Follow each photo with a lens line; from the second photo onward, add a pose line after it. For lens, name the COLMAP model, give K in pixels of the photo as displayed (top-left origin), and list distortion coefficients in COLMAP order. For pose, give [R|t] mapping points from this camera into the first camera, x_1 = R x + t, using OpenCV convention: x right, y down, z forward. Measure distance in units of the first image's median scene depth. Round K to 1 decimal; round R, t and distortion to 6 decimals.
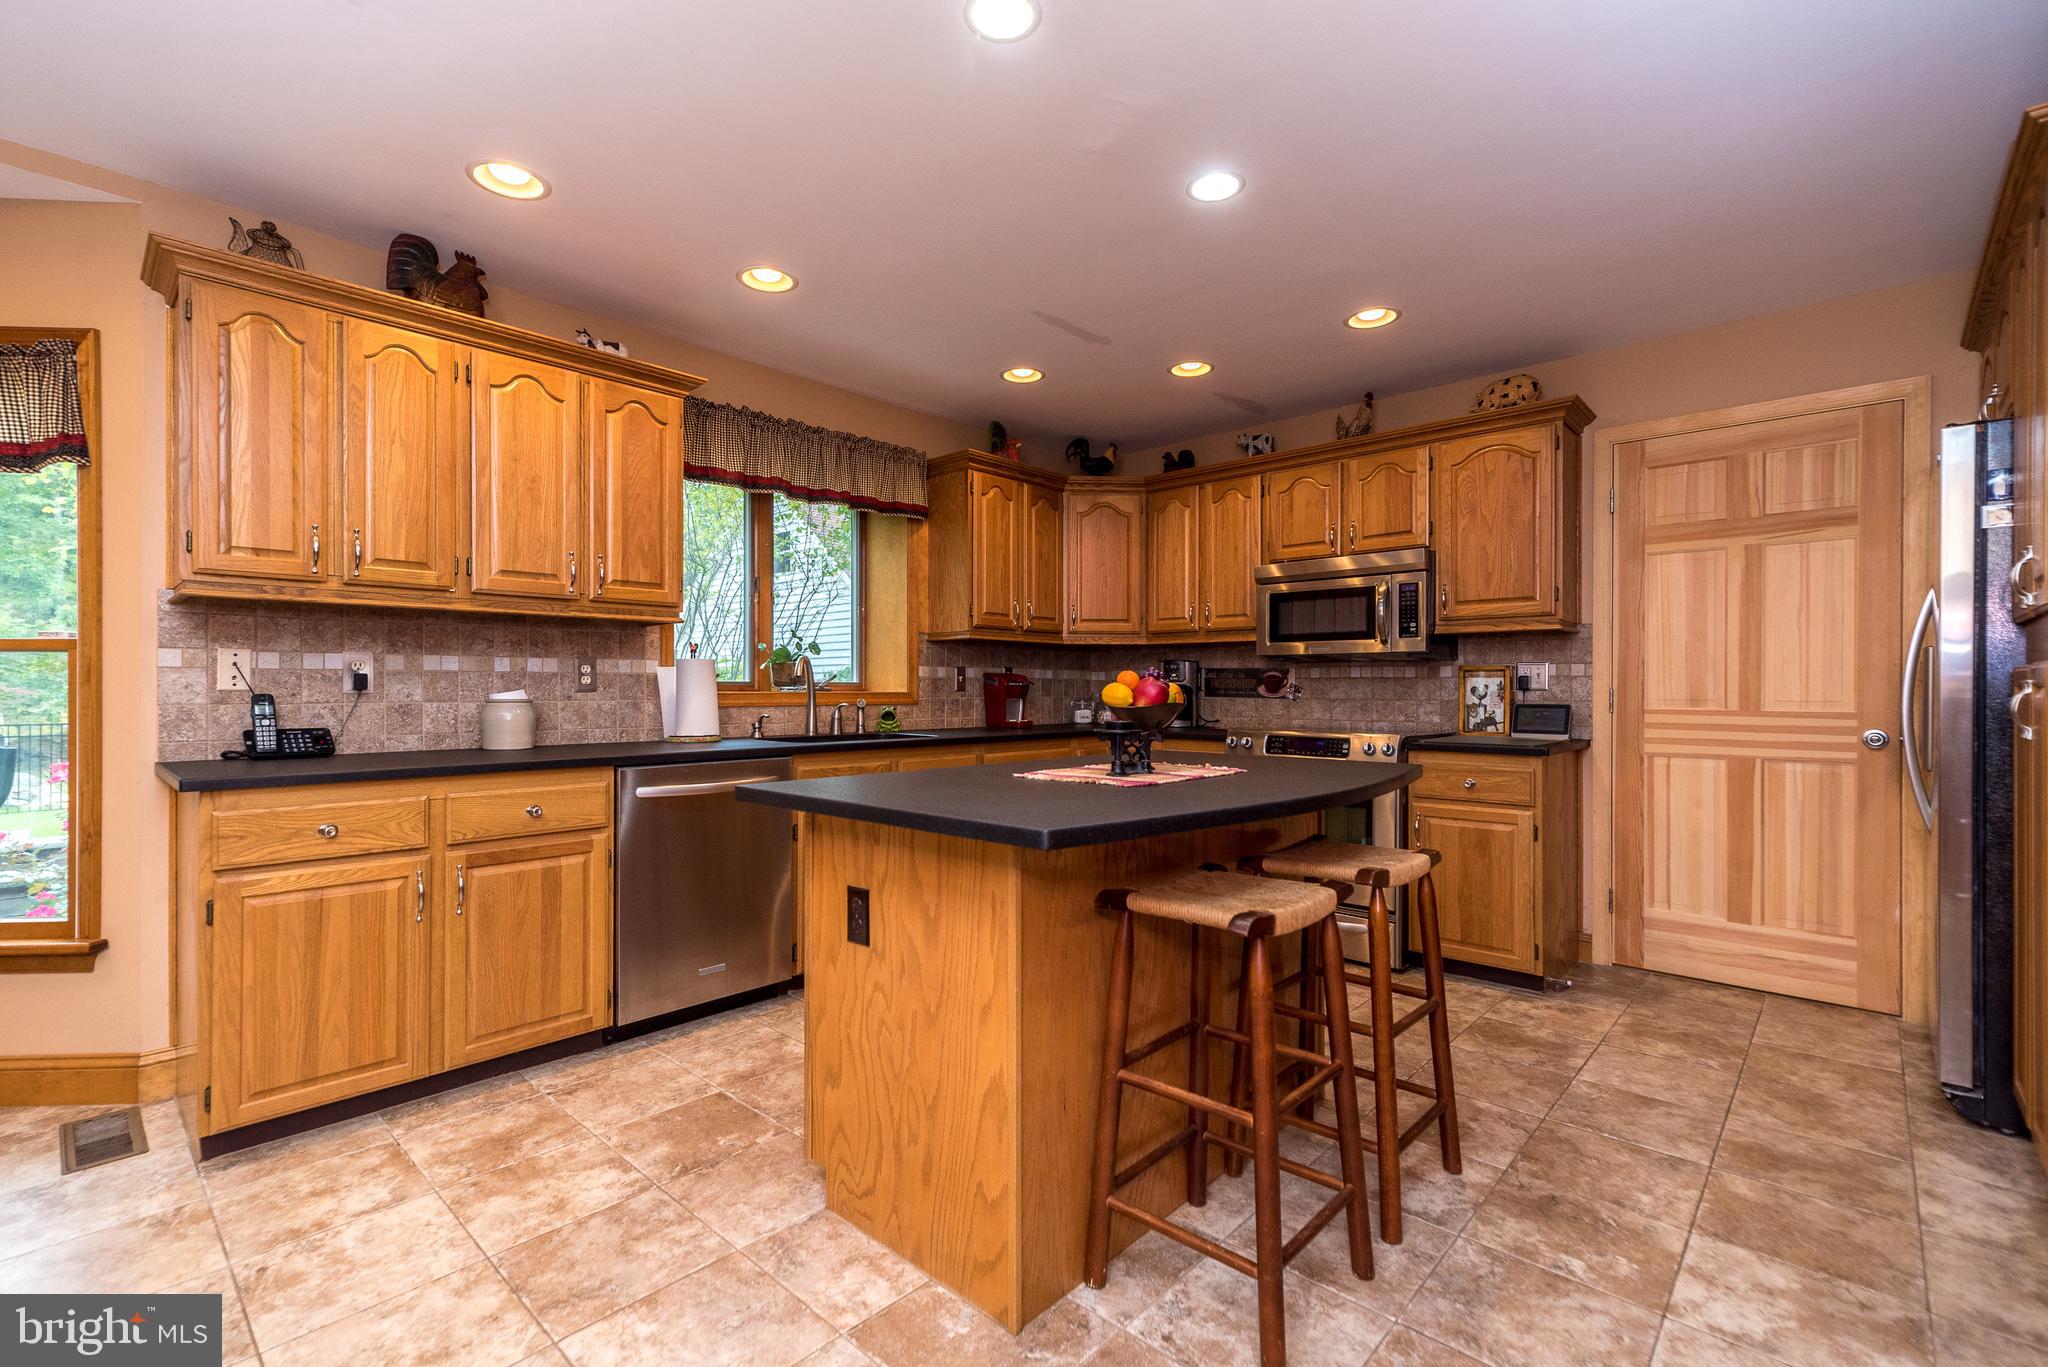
lens RADIAL K [[900.3, 0, 1025.5], [0, 900.3, 688.4], [0, 0, 1]] dist [-0.000342, -0.000004]
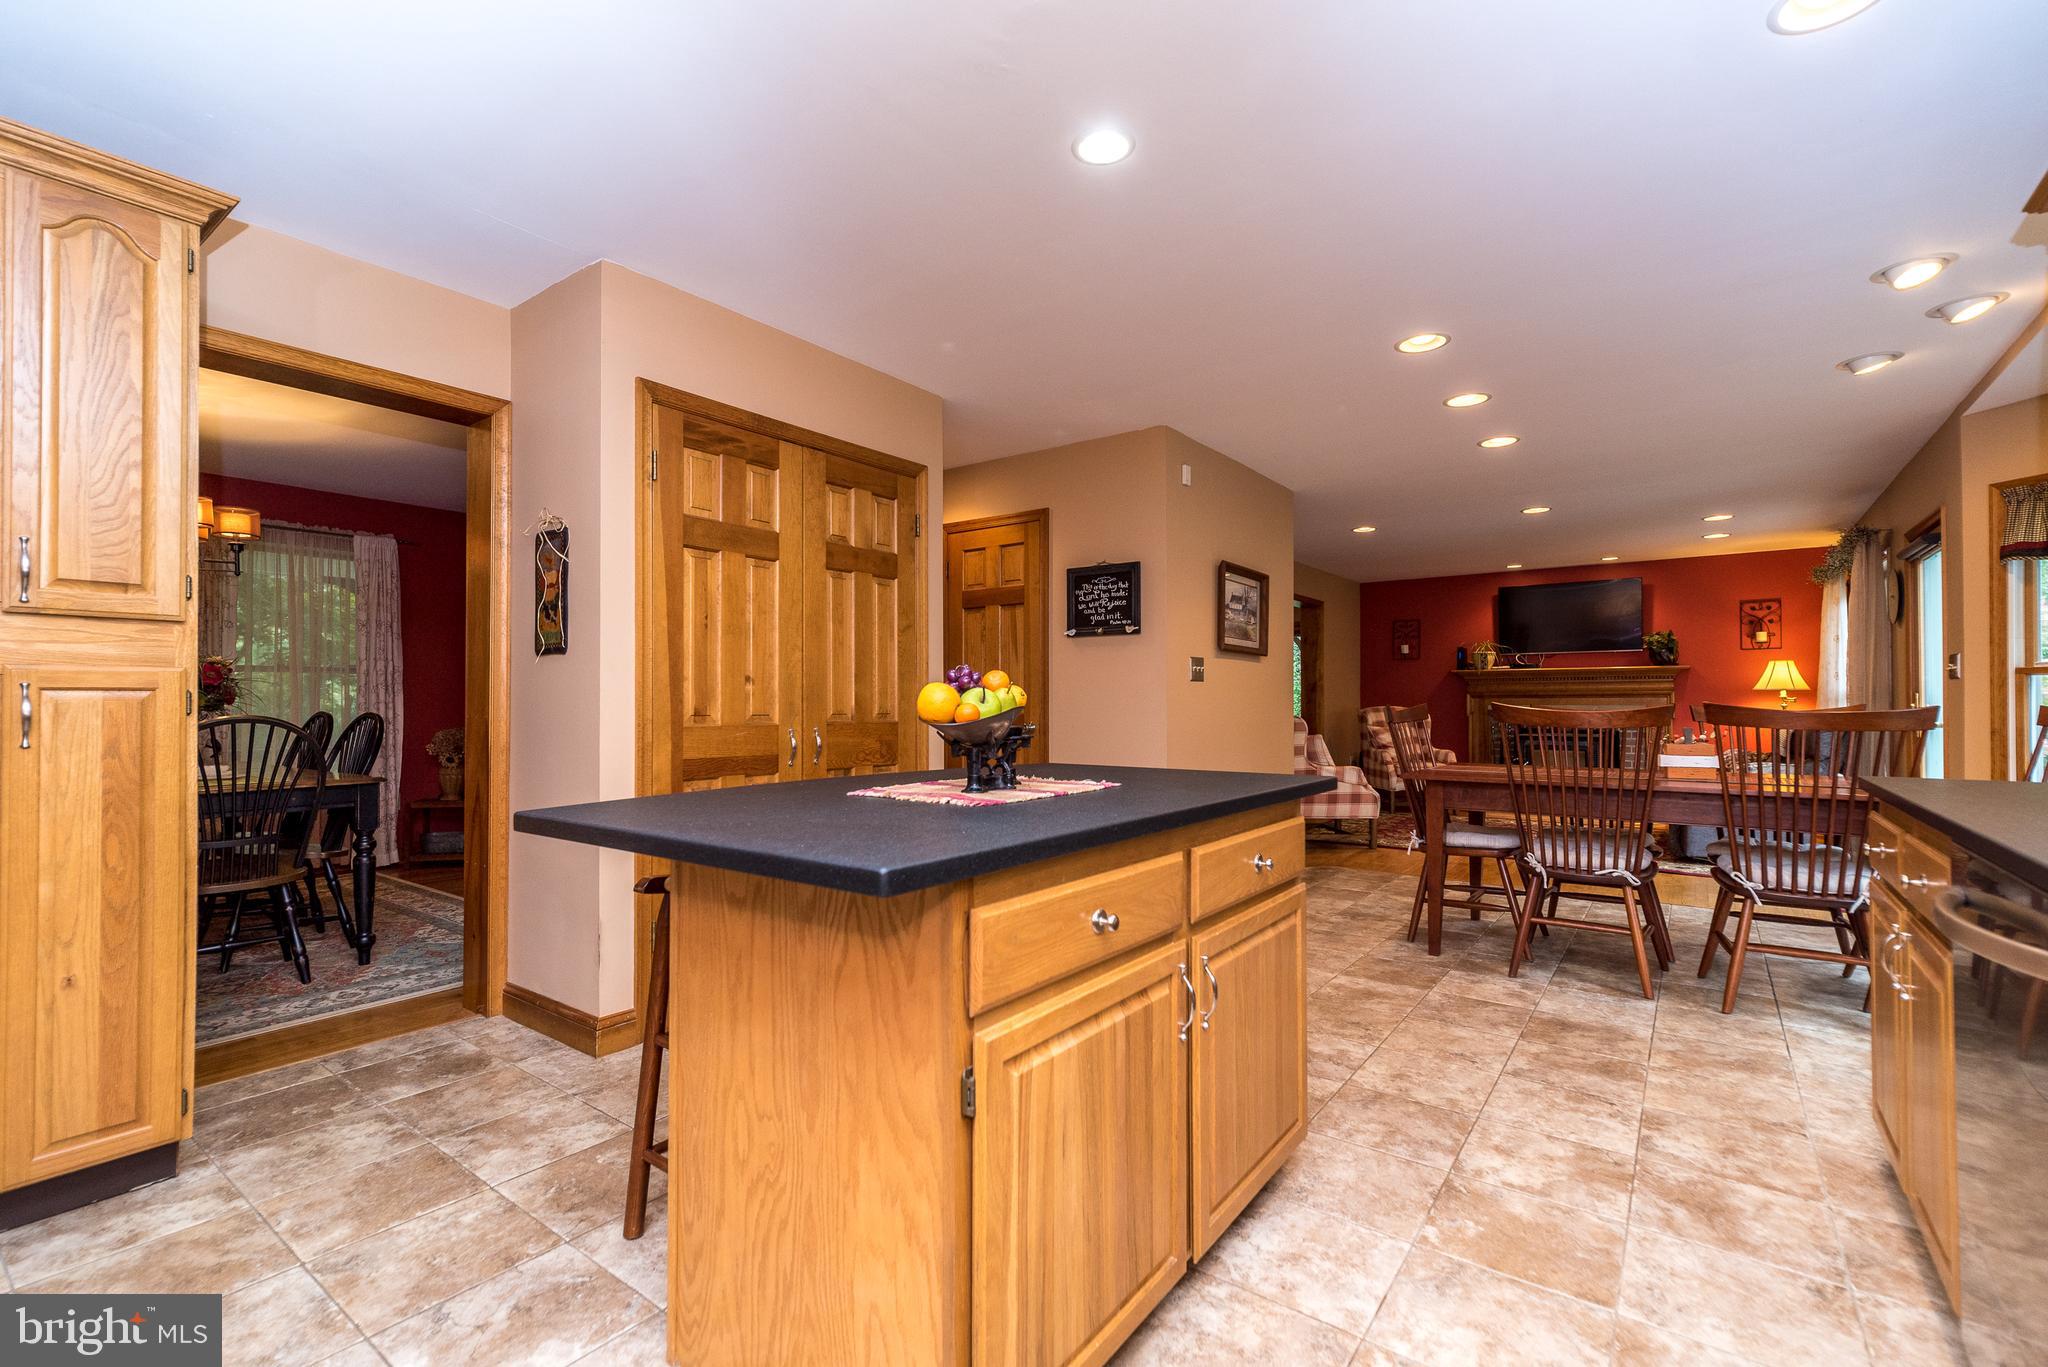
lens RADIAL K [[900.3, 0, 1025.9], [0, 900.3, 693.4], [0, 0, 1]] dist [-0.000342, -0.000004]
pose [[-0.994166, 0.000180, -0.107860, 0.193445], [0.001384, 0.999938, -0.011083, 0.012066], [0.107851, -0.011167, -0.994104, 2.022610]]
